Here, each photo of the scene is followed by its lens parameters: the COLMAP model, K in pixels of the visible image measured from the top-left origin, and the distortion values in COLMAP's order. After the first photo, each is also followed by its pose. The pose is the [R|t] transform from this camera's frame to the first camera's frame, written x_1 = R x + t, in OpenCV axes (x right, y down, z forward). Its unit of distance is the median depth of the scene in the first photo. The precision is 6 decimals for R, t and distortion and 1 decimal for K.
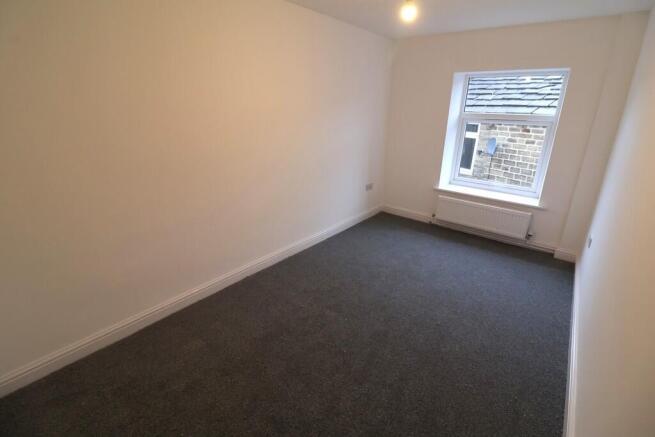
lens RADIAL K [[314.8, 0, 326.3], [0, 314.8, 208.2], [0, 0, 1]] dist [-0.000220, -0.000209]
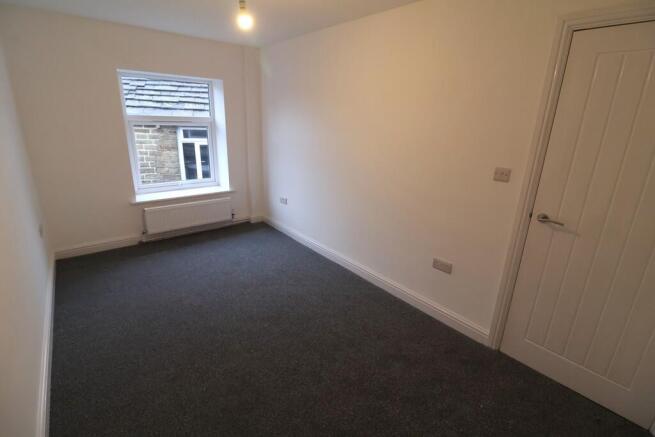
lens RADIAL K [[314.8, 0, 326.3], [0, 314.8, 208.2], [0, 0, 1]] dist [-0.000220, -0.000209]
pose [[0.183758, -0.290628, 0.939025, -0.426506], [0.281038, 0.930950, 0.233132, -0.118054], [-0.941940, 0.221062, 0.252747, 0.331553]]
